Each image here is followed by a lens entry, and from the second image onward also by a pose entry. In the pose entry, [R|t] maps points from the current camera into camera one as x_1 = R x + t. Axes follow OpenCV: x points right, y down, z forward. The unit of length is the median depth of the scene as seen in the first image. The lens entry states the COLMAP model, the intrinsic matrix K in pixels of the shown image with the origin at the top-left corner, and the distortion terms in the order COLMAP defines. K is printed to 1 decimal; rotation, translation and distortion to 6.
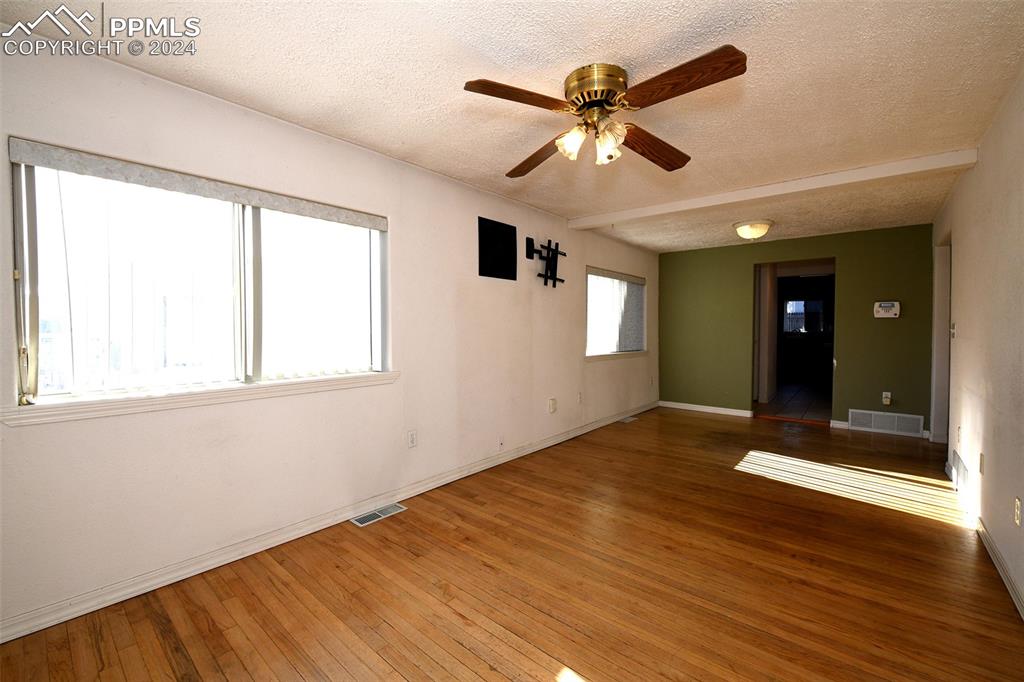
lens RADIAL K [[418.5, 0, 508.0], [0, 418.5, 339.9], [0, 0, 1]] dist [-0.020645, -0.000090]
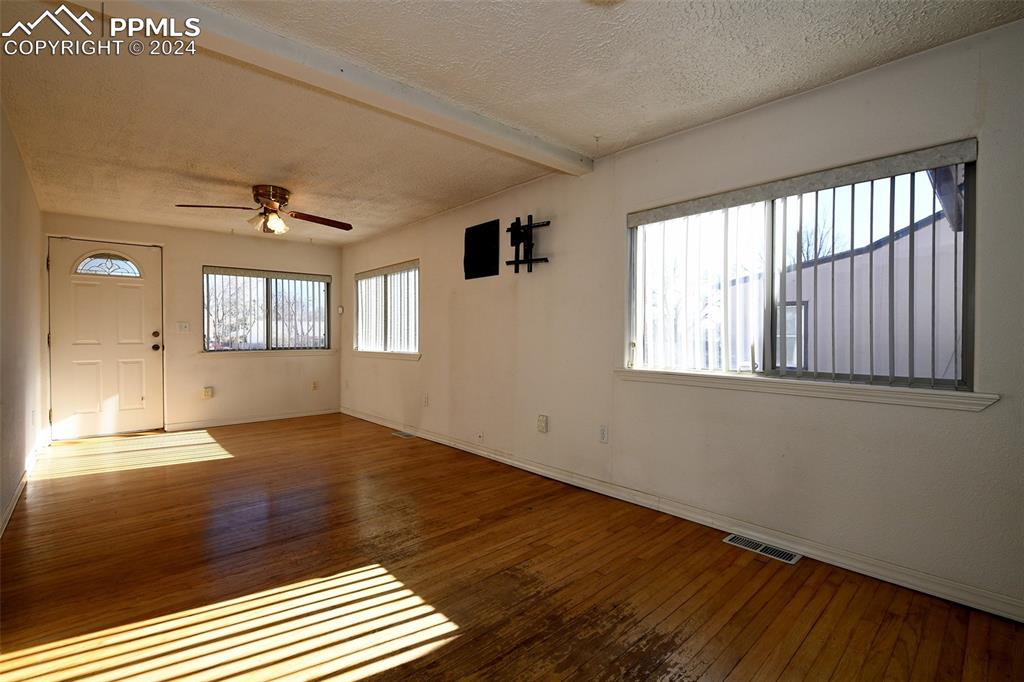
lens RADIAL K [[450.2, 0, 508.4], [0, 450.2, 336.9], [0, 0, 1]] dist [-0.007765, -0.001269]
pose [[-0.107452, 0.010903, -0.994150, 0.994866], [-0.026029, 0.999566, 0.013776, -0.013212], [0.993869, 0.027357, -0.107122, 1.084186]]
